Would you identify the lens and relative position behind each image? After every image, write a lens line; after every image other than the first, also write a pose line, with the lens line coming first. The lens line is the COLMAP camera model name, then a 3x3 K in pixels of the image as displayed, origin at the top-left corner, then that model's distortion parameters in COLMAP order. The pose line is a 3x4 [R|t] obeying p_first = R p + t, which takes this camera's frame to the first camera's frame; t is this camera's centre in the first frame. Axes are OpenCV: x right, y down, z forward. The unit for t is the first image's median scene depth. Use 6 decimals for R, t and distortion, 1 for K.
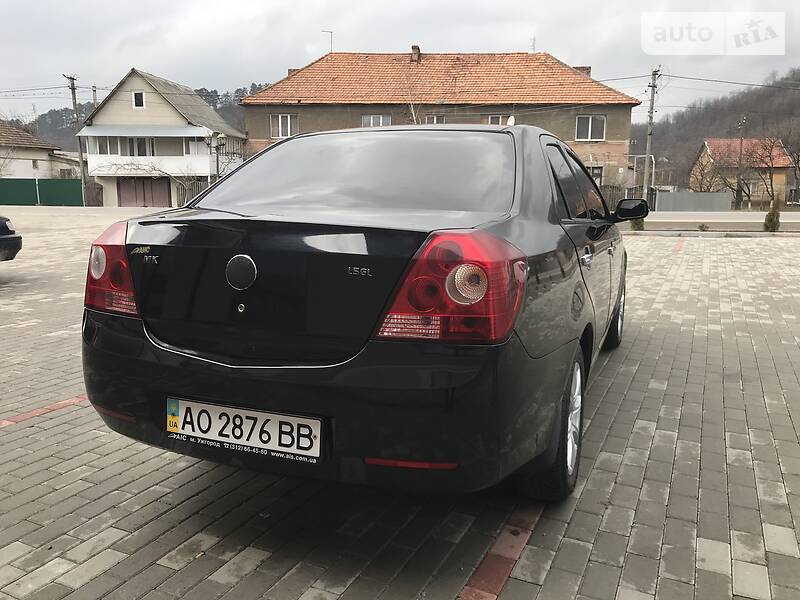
lens RADIAL K [[649.7, 0, 396.8], [0, 649.7, 299.3], [0, 0, 1]] dist [0.005595, 0.000859]
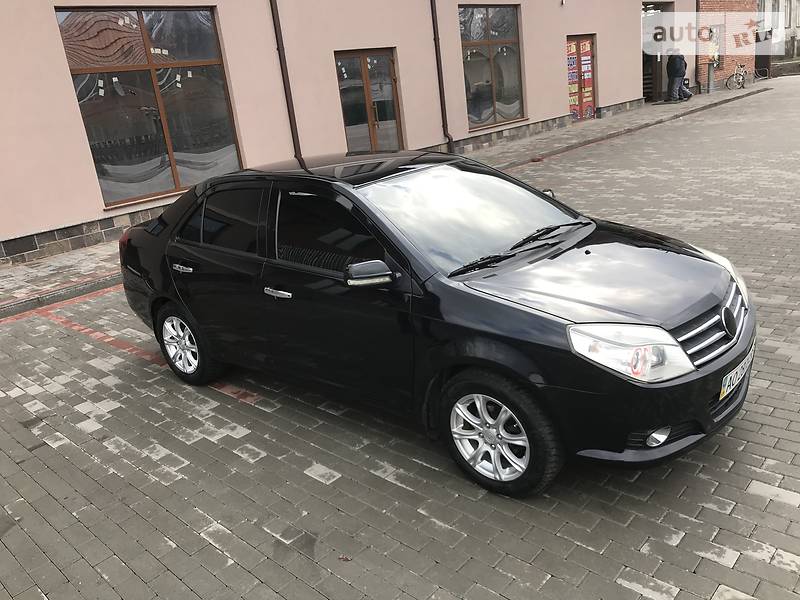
lens RADIAL K [[648.0, 0, 398.3], [0, 648.0, 296.2], [0, 0, 1]] dist [0.007152, 0.004044]
pose [[-0.301734, 0.318203, -0.898723, 1.733401], [-0.044754, 0.936892, 0.346742, -0.630632], [0.952341, 0.144845, -0.268451, 2.105858]]
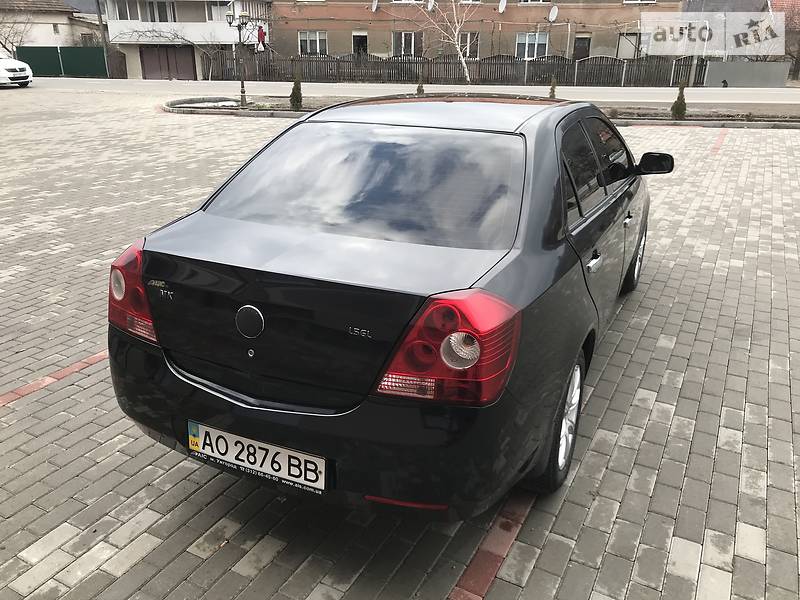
lens RADIAL K [[648.0, 0, 398.3], [0, 648.0, 296.2], [0, 0, 1]] dist [0.007152, 0.004044]
pose [[0.998902, 0.020475, -0.042135, 0.034254], [-0.011872, 0.980709, 0.195114, -0.218233], [0.045317, -0.194399, 0.979875, -0.011572]]
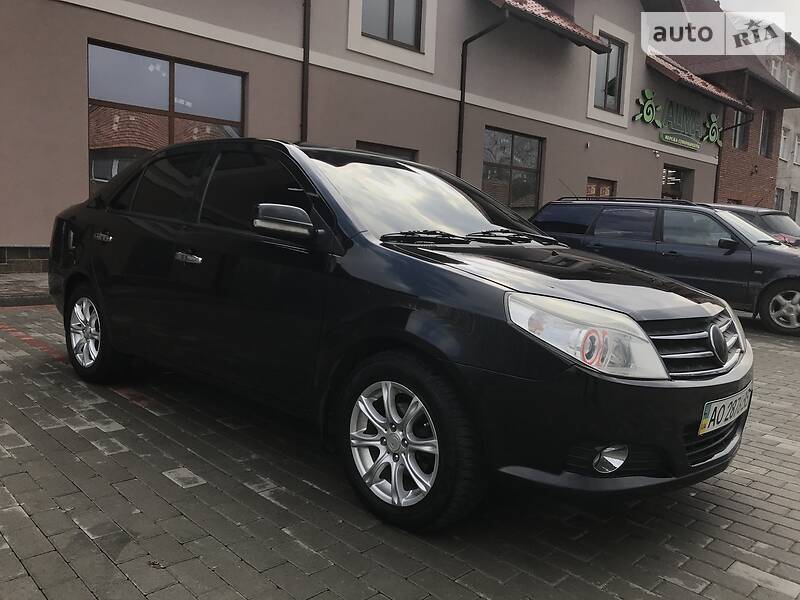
lens RADIAL K [[648.0, 0, 398.3], [0, 648.0, 296.2], [0, 0, 1]] dist [0.007152, 0.004044]
pose [[-0.343815, 0.079897, -0.935632, 1.518433], [-0.204829, 0.966001, 0.157758, -0.320315], [0.916426, 0.245884, -0.315761, 2.225880]]
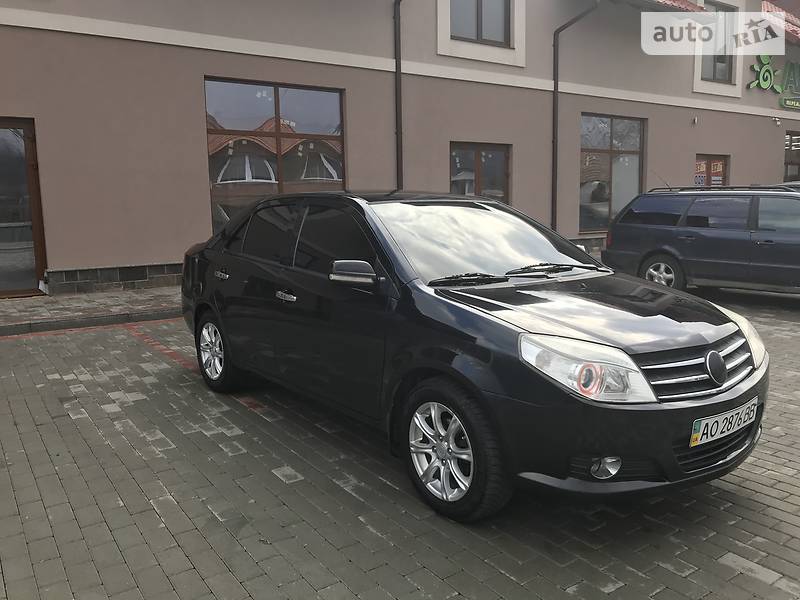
lens RADIAL K [[648.0, 0, 398.3], [0, 648.0, 296.2], [0, 0, 1]] dist [0.007152, 0.004044]
pose [[-0.496267, 0.118983, -0.859978, 1.677517], [-0.133491, 0.968327, 0.211007, -0.474009], [0.857846, 0.219515, -0.464665, 2.391412]]
